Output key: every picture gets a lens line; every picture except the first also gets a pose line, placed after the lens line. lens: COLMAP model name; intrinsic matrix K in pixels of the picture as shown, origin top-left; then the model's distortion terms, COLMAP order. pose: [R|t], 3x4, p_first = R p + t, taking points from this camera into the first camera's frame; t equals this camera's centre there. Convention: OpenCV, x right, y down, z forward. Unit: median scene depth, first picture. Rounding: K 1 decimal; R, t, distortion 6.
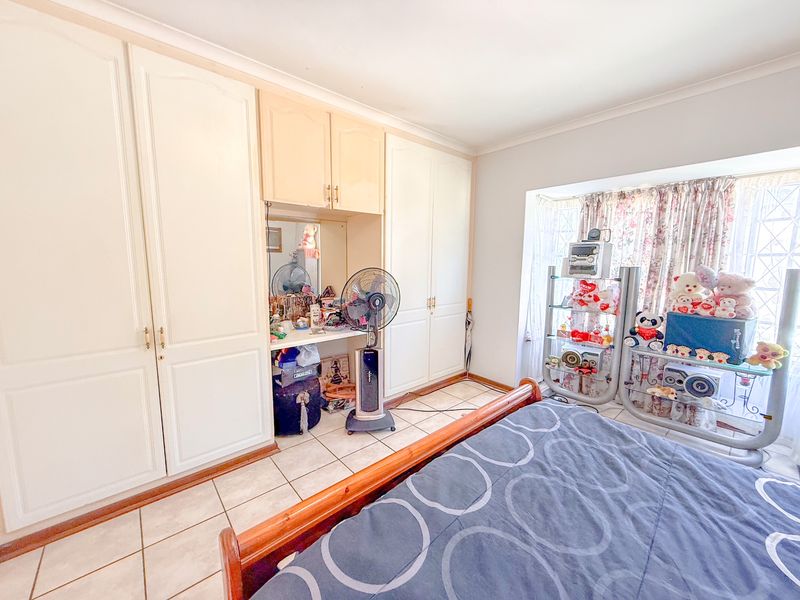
lens RADIAL K [[318.9, 0, 400.2], [0, 318.9, 300.7], [0, 0, 1]] dist [0.001651, -0.000181]
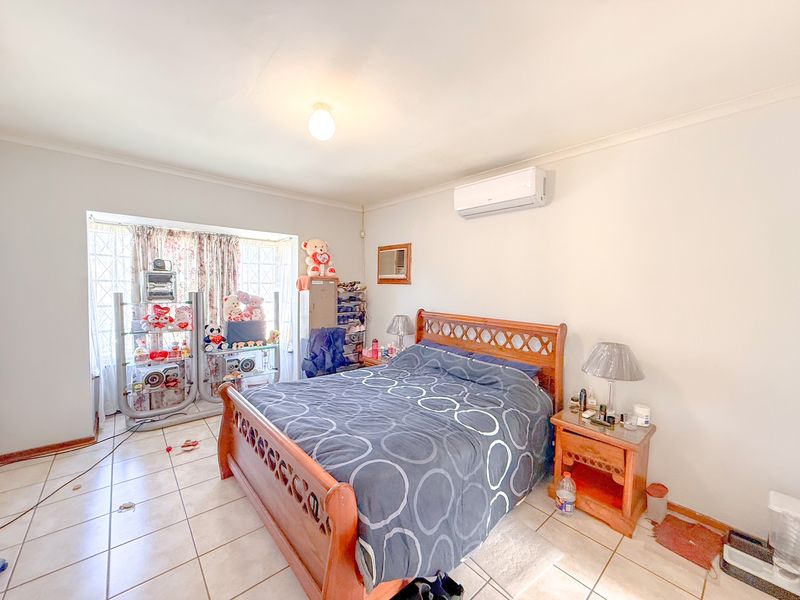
lens RADIAL K [[318.9, 0, 400.1], [0, 318.9, 300.2], [0, 0, 1]] dist [0.001651, -0.000181]
pose [[-0.006483, -0.057221, 0.998340, -0.568469], [0.106289, 0.992666, 0.057586, -0.058051], [-0.994314, 0.106486, -0.000353, 0.173100]]
